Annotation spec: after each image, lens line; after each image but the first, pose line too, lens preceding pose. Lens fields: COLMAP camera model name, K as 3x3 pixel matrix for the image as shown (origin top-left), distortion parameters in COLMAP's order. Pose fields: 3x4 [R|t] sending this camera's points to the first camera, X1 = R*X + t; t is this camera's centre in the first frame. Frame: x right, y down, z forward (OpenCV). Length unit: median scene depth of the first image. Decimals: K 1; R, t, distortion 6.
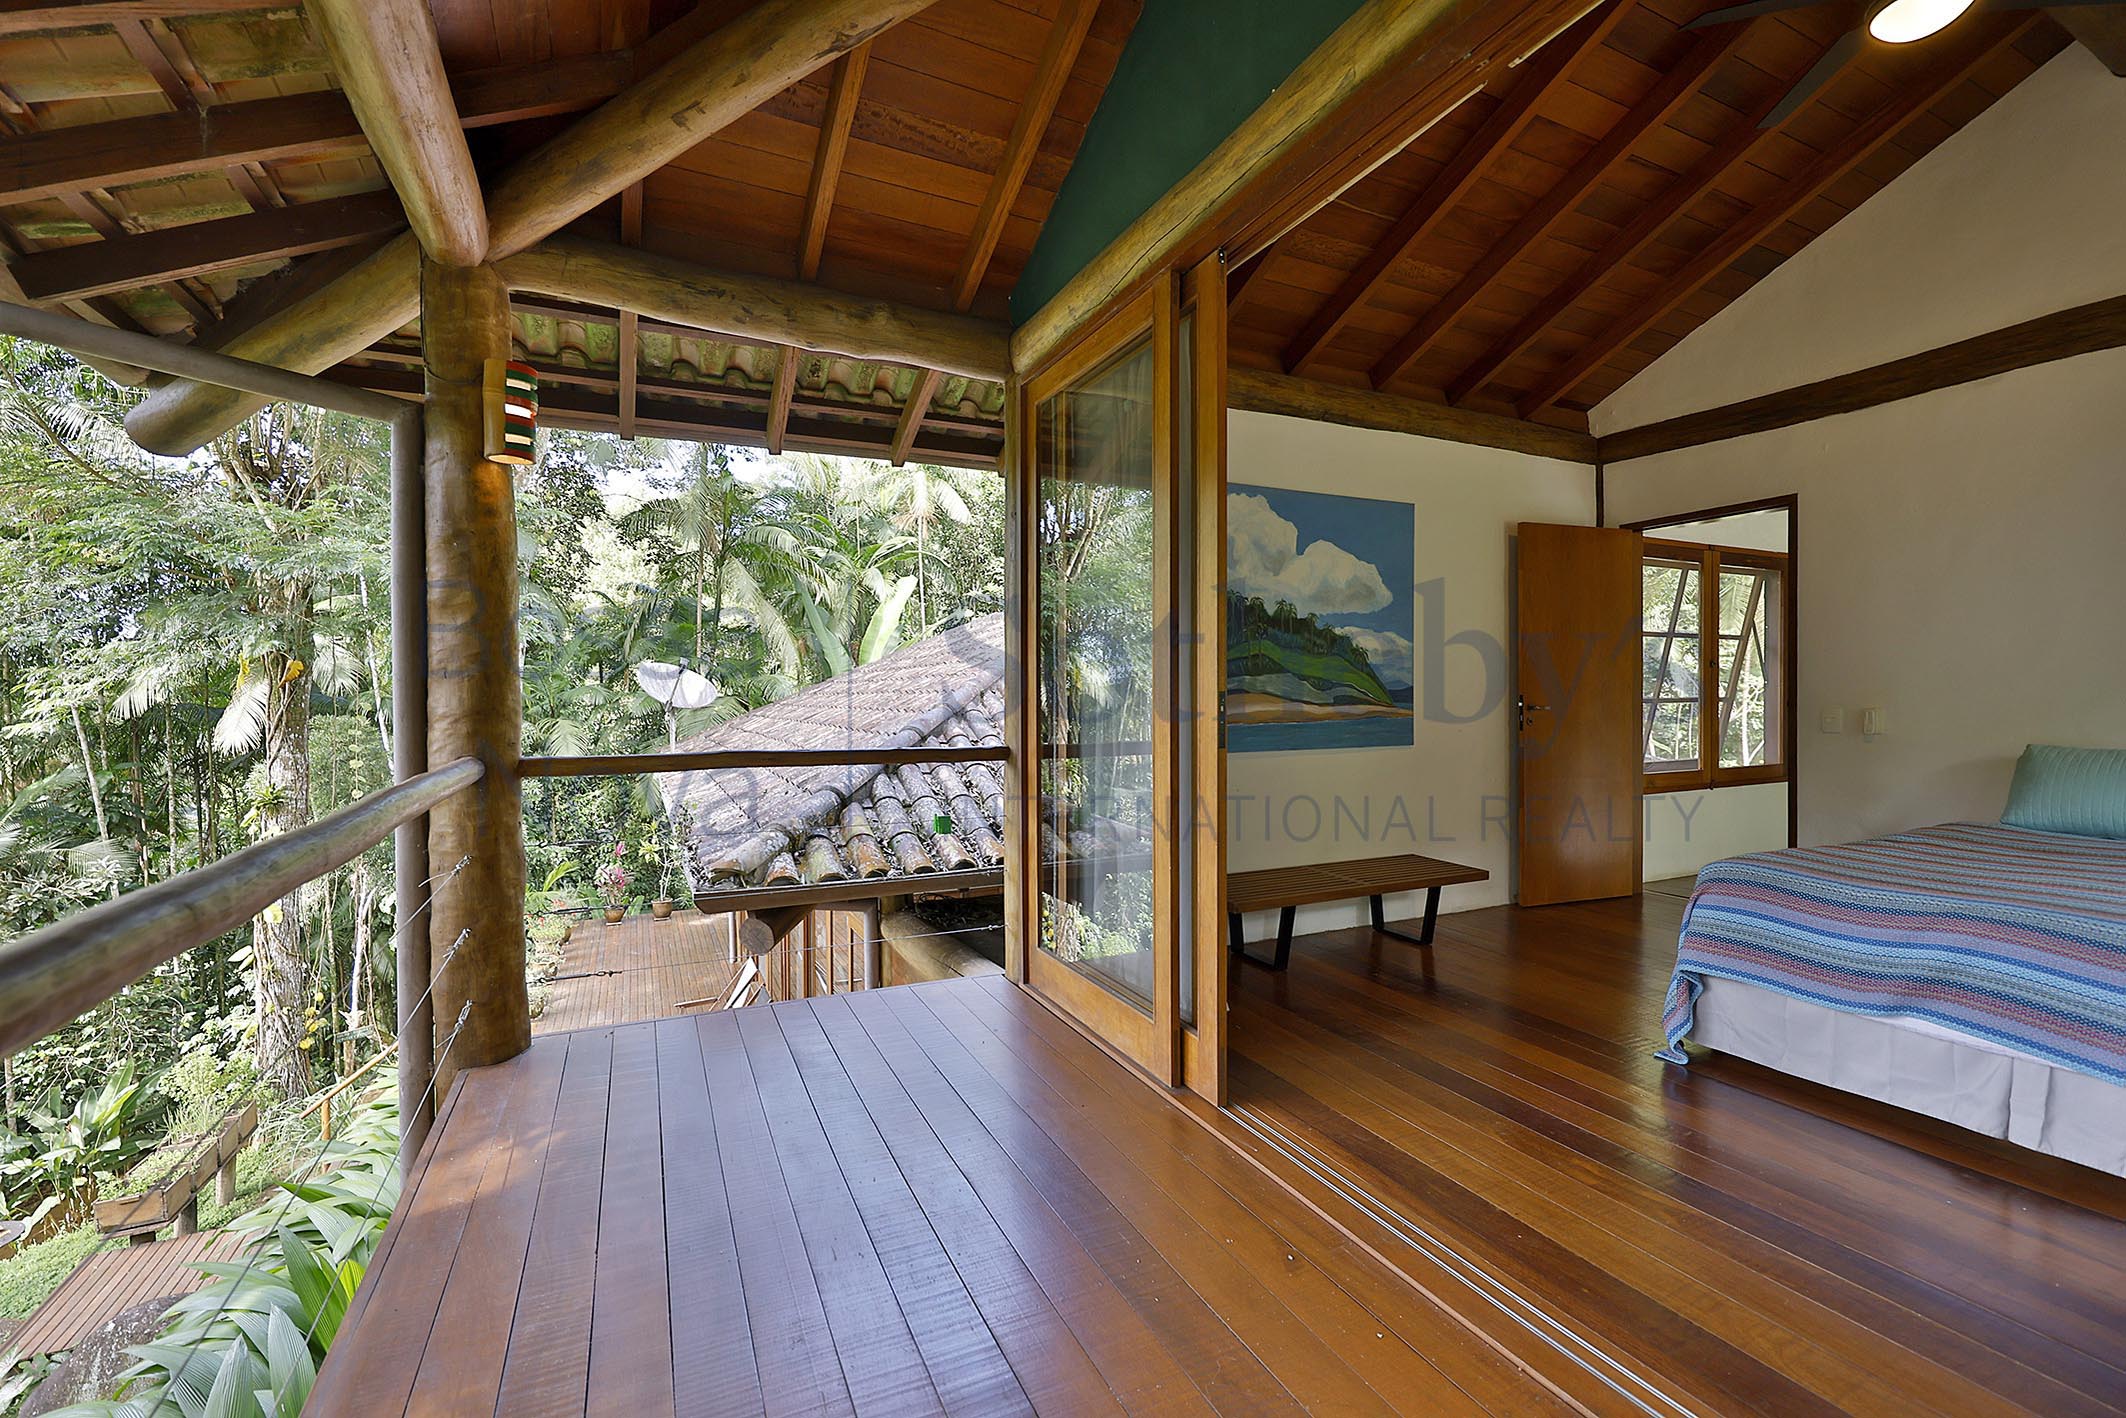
lens RADIAL K [[903.2, 0, 1055.2], [0, 903.2, 706.9], [0, 0, 1]] dist [-0.000575, -0.000043]
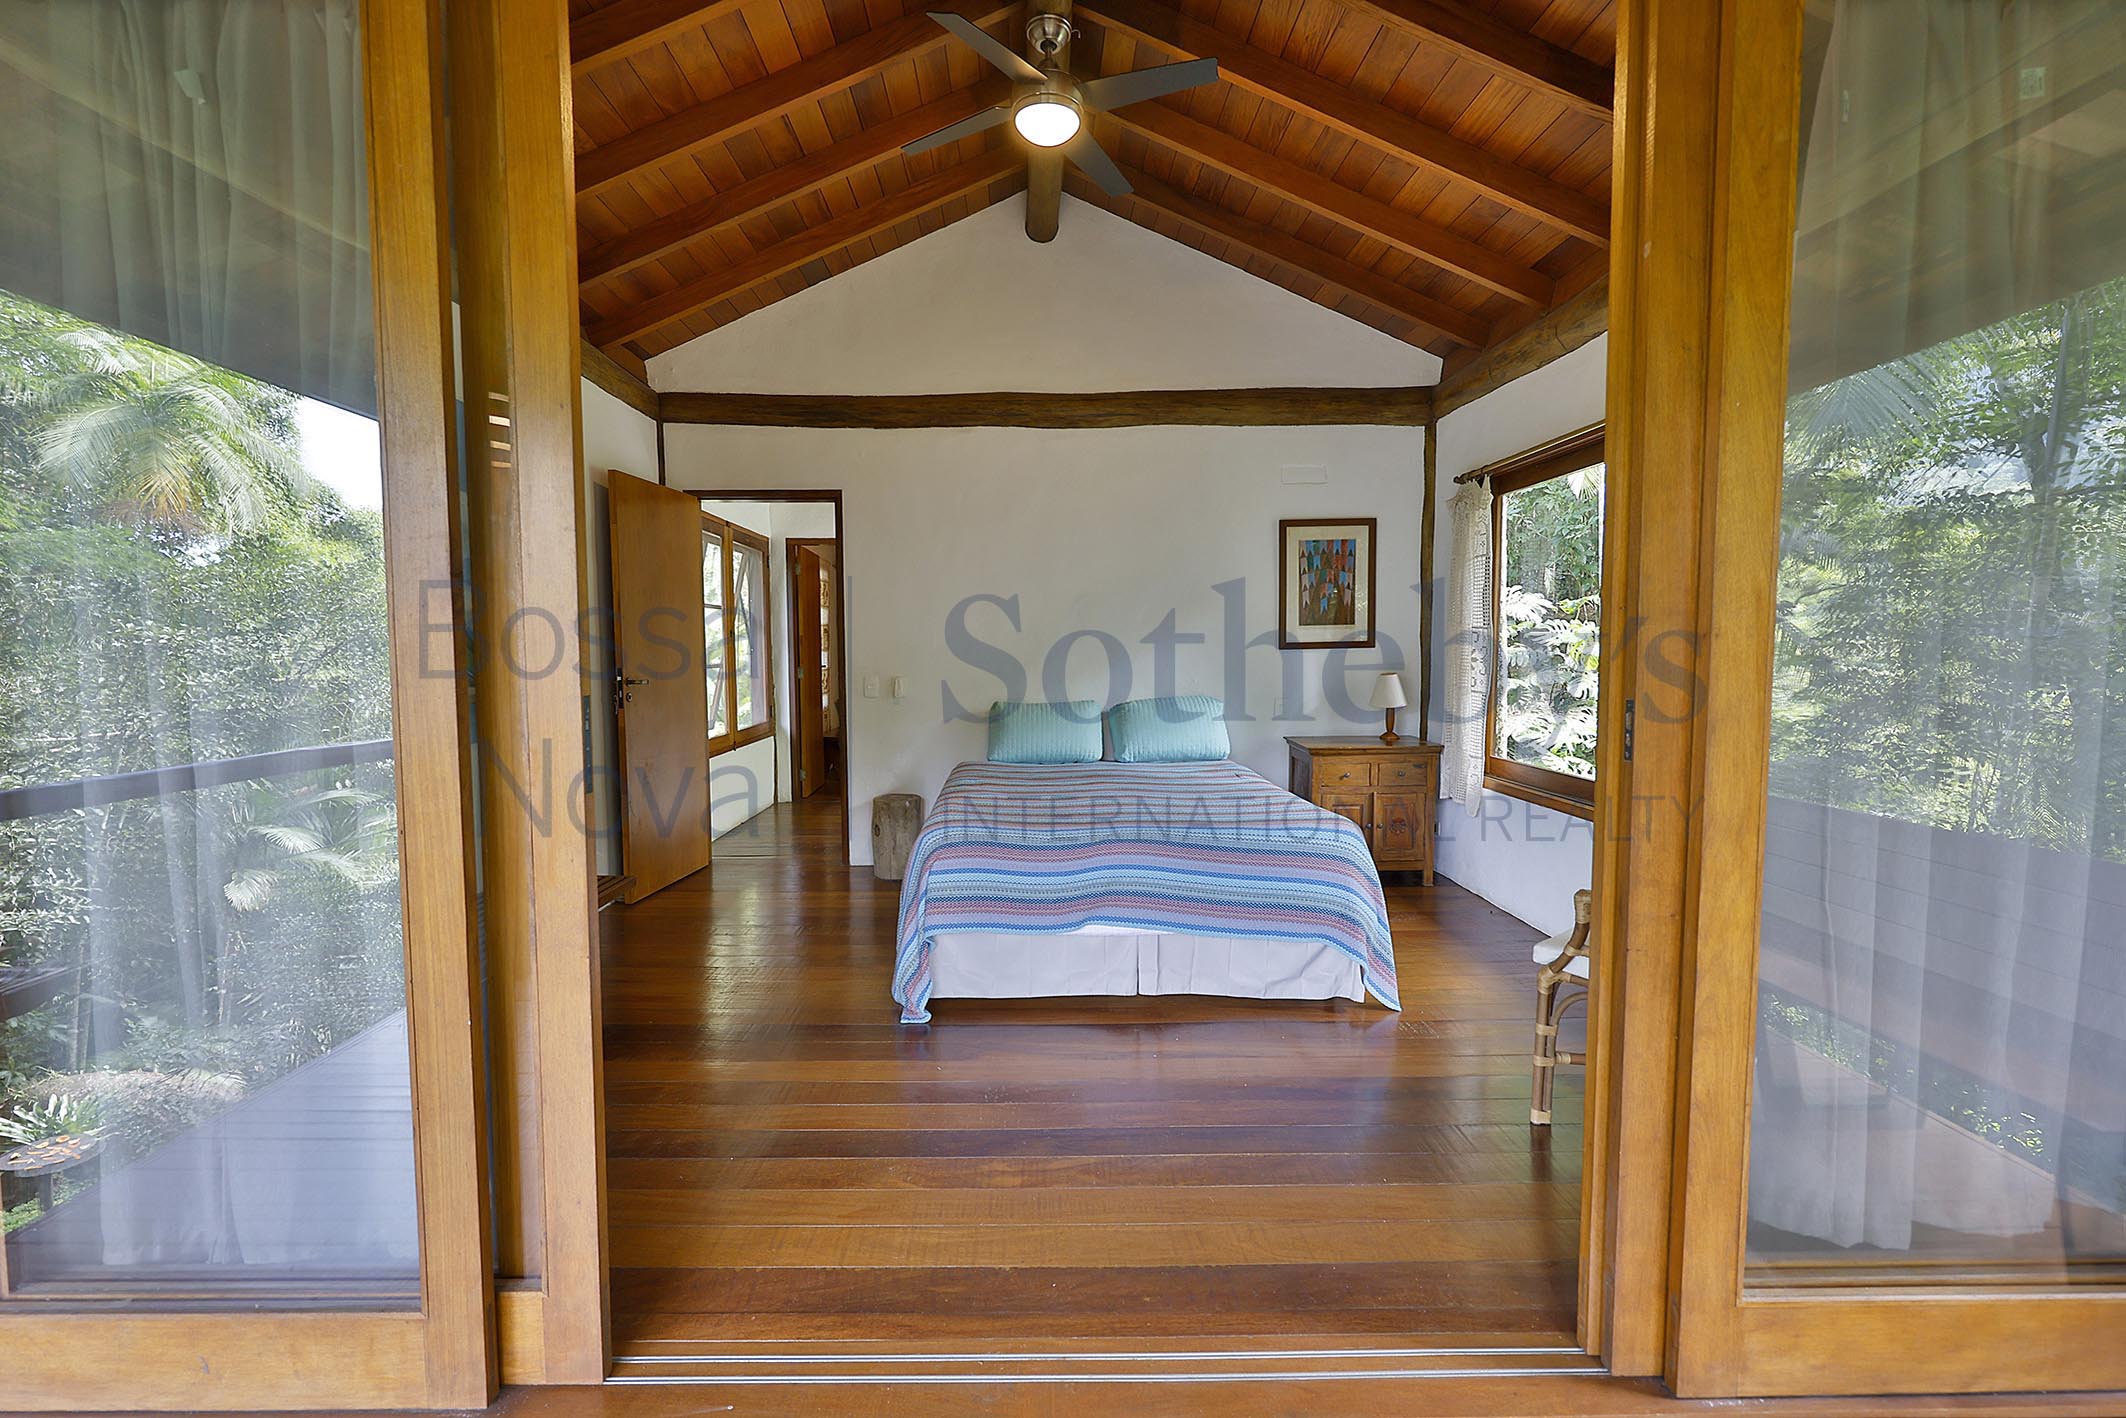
lens RADIAL K [[903.2, 0, 1055.2], [0, 903.2, 706.9], [0, 0, 1]] dist [-0.000575, -0.000043]
pose [[0.412867, -0.055661, 0.909089, -0.125198], [0.010009, 0.998348, 0.056580, -0.023031], [-0.910736, -0.014261, 0.412742, 0.274281]]
